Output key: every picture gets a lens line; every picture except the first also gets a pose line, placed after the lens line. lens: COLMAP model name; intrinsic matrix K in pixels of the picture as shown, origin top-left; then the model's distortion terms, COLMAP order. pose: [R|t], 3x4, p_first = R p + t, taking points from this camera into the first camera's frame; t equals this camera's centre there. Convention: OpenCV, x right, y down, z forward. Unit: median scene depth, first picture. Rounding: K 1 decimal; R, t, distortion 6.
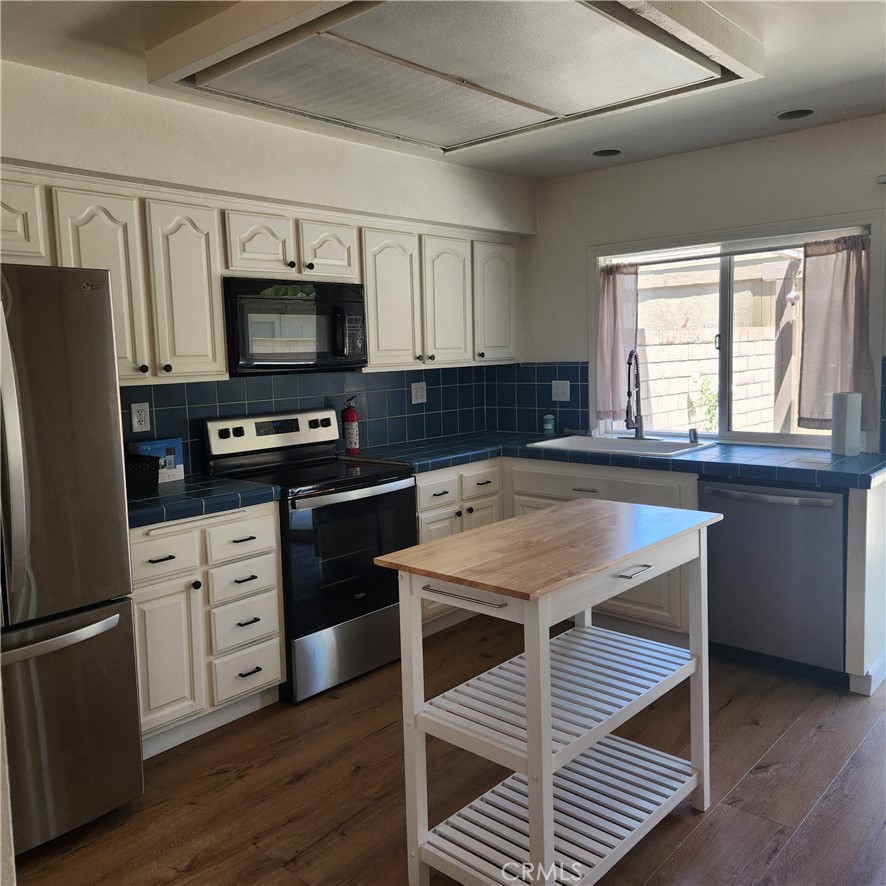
lens RADIAL K [[801.2, 0, 462.1], [0, 801.2, 432.4], [0, 0, 1]] dist [0.070339, -0.013205]
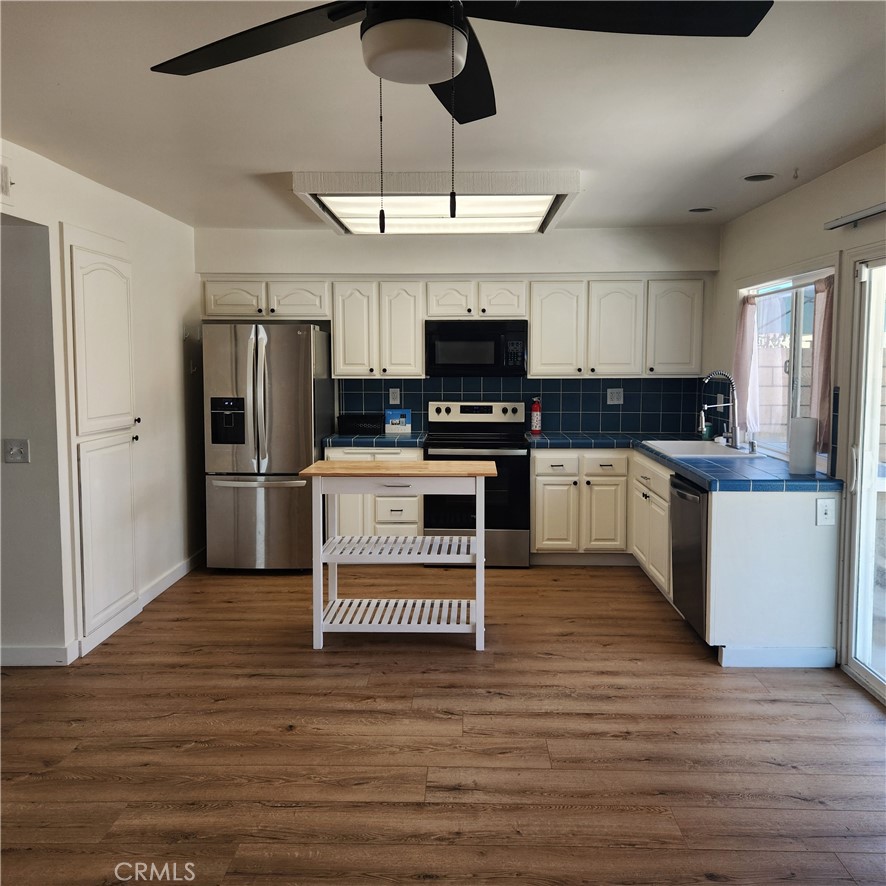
lens RADIAL K [[801.2, 0, 462.1], [0, 801.2, 432.4], [0, 0, 1]] dist [0.070339, -0.013205]
pose [[0.649060, 0.101234, -0.753971, 0.902488], [-0.098737, 0.993933, 0.048455, -0.033832], [0.754302, 0.042995, 0.655118, -0.061089]]
